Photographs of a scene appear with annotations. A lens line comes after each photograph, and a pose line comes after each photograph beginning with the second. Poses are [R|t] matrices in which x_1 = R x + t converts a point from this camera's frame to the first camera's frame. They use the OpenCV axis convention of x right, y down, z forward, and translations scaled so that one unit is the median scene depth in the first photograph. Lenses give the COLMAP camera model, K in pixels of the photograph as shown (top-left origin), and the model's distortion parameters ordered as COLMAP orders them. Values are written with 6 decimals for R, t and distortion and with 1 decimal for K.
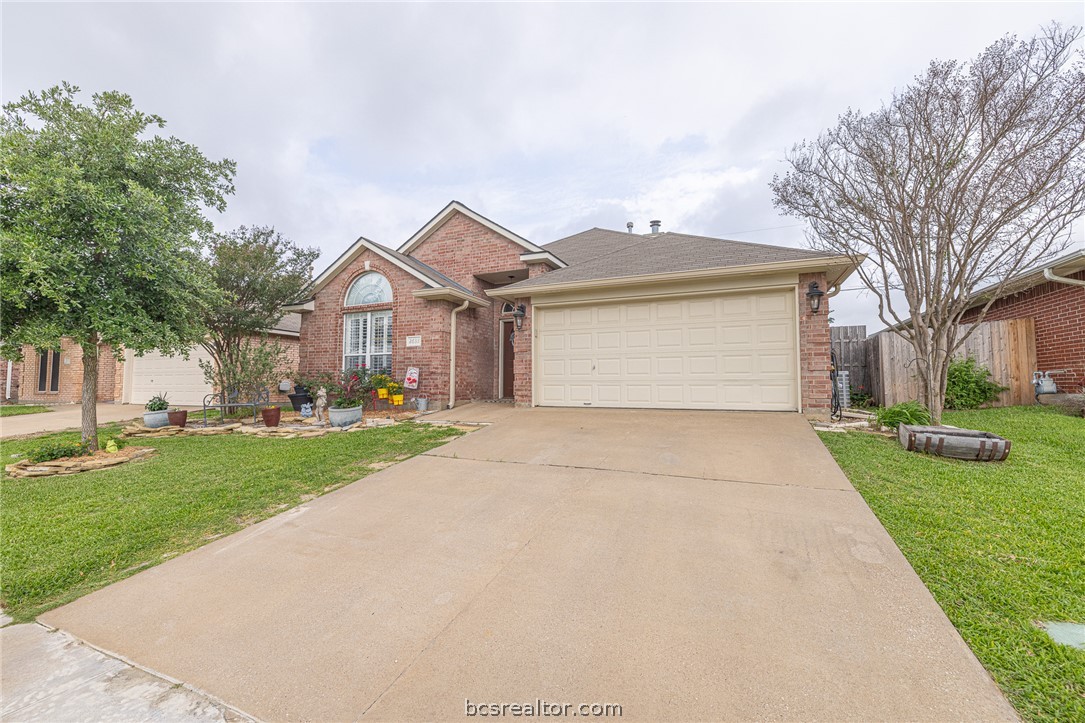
lens RADIAL K [[456.0, 0, 538.1], [0, 456.0, 361.4], [0, 0, 1]] dist [-0.001591, 0.000655]
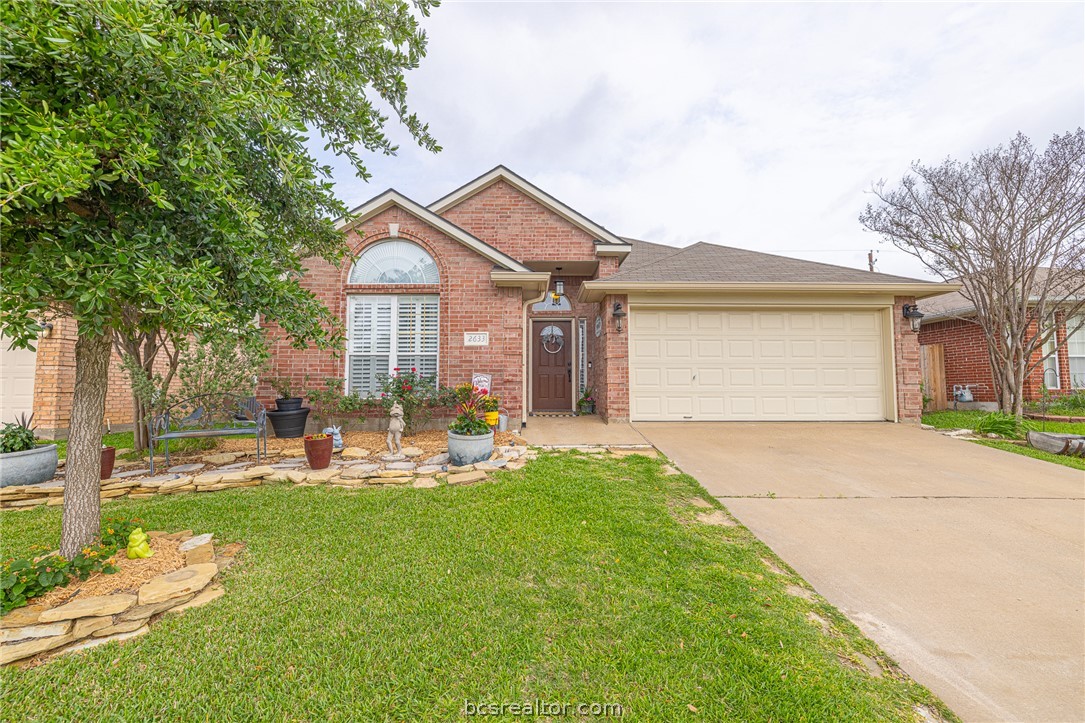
lens RADIAL K [[456.0, 0, 543.1], [0, 456.0, 363.9], [0, 0, 1]] dist [-0.001591, 0.000655]
pose [[0.905580, 0.025881, 0.423386, -0.496410], [-0.023241, 0.999665, -0.011398, 0.003193], [-0.423539, 0.000482, 0.905878, 0.272013]]
